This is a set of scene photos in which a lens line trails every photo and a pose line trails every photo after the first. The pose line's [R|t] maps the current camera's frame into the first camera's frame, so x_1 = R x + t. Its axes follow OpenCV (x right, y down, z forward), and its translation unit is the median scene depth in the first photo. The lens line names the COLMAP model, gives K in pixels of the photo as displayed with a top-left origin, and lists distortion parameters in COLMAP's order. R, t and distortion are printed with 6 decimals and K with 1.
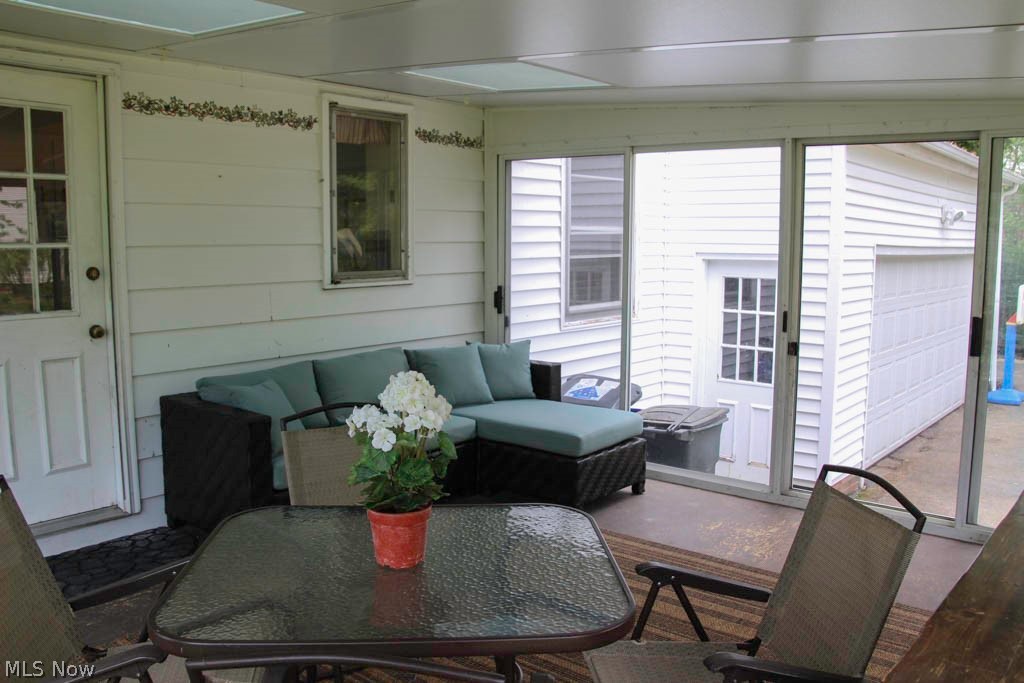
lens RADIAL K [[904.4, 0, 512.8], [0, 904.4, 341.7], [0, 0, 1]] dist [-0.046331, -0.000901]
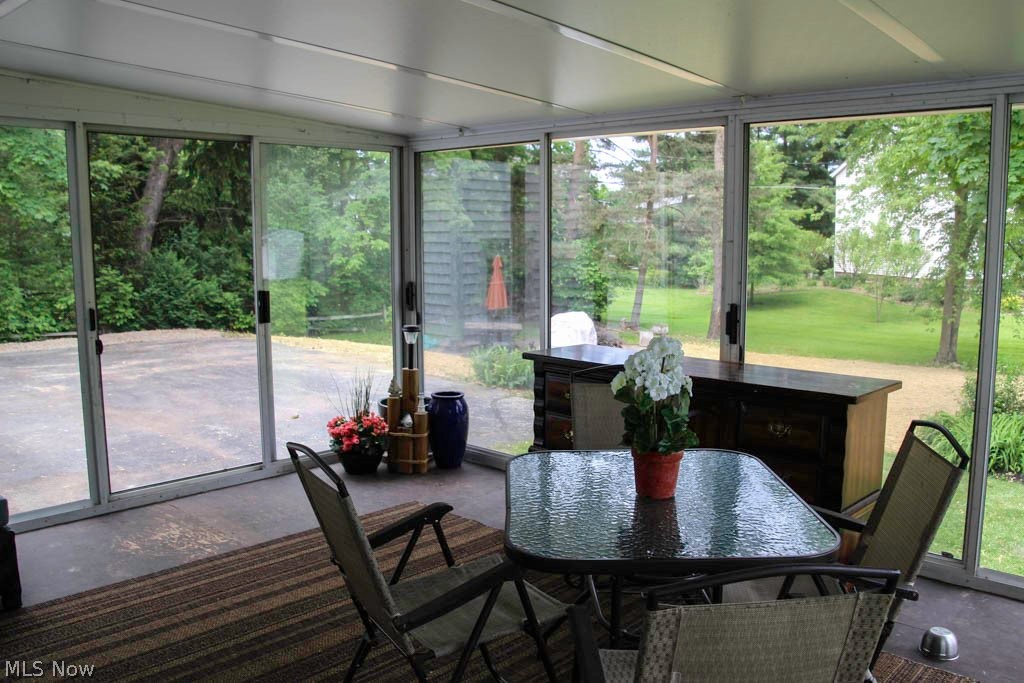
lens RADIAL K [[904.4, 0, 512.4], [0, 904.4, 342.3], [0, 0, 1]] dist [-0.046331, -0.000901]
pose [[0.101538, -0.139362, 0.985022, -0.674639], [0.128568, 0.983674, 0.125918, -0.073255], [-0.986489, 0.113857, 0.117798, 0.527598]]
